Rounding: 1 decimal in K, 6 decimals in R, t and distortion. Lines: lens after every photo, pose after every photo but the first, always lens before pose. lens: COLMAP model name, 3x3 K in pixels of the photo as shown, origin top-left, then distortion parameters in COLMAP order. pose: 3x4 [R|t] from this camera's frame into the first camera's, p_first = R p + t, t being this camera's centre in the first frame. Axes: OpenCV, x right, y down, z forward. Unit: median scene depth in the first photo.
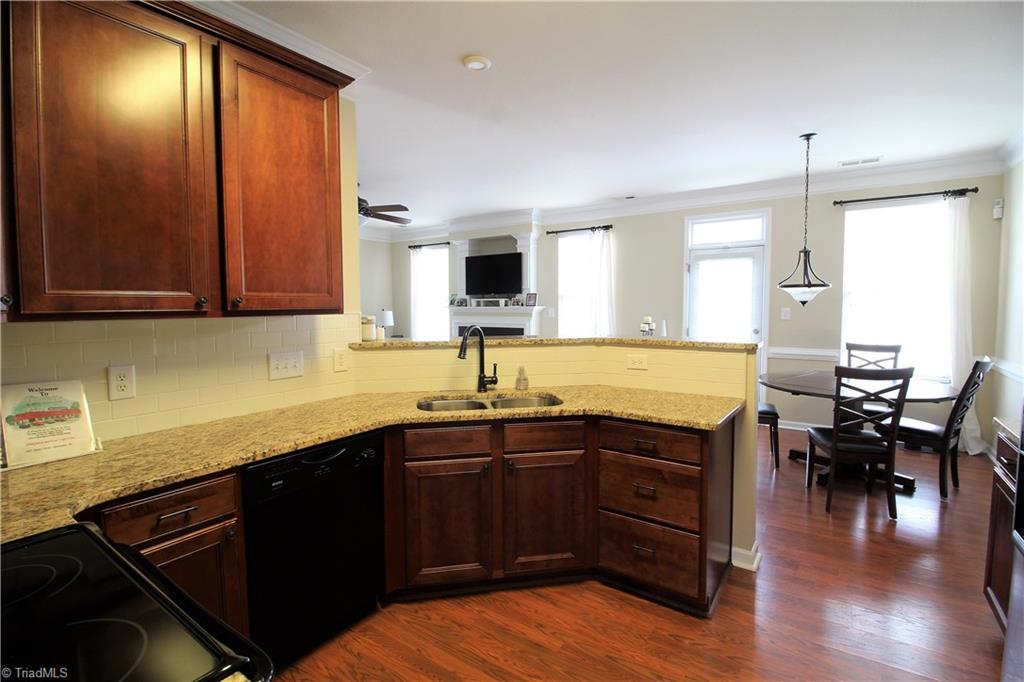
lens RADIAL K [[475.8, 0, 509.0], [0, 475.8, 337.1], [0, 0, 1]] dist [-0.005756, -0.000880]
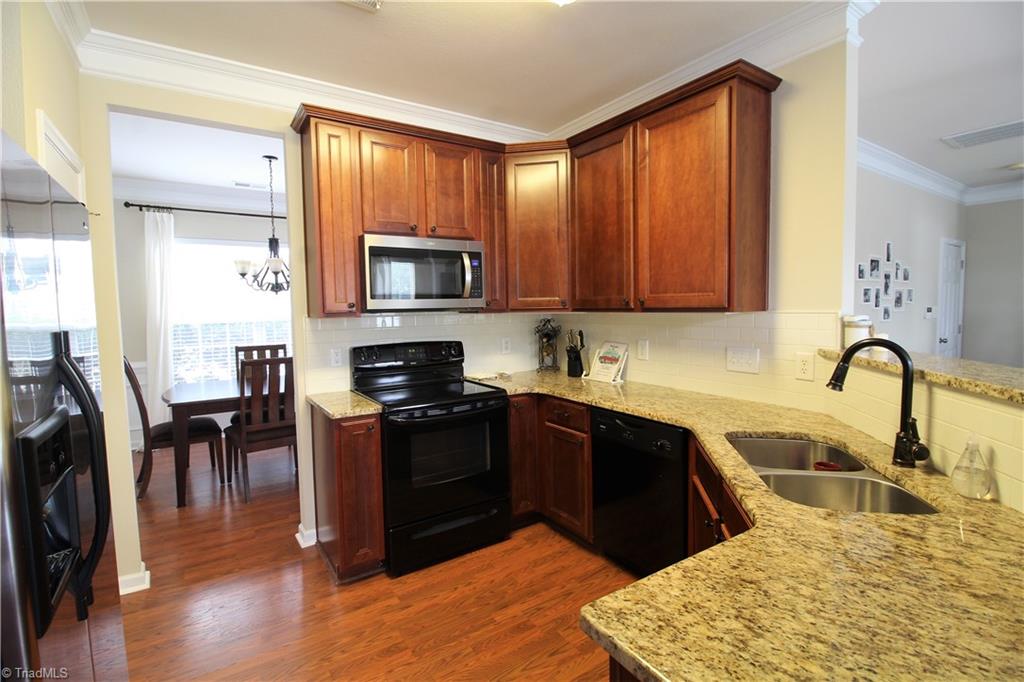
lens RADIAL K [[475.8, 0, 512.0], [0, 475.8, 338.0], [0, 0, 1]] dist [-0.005756, -0.000880]
pose [[-0.362118, 0.072966, -0.929272, 0.665704], [-0.048049, 0.994145, 0.096784, -0.064275], [0.930893, 0.079698, -0.356492, 0.868531]]
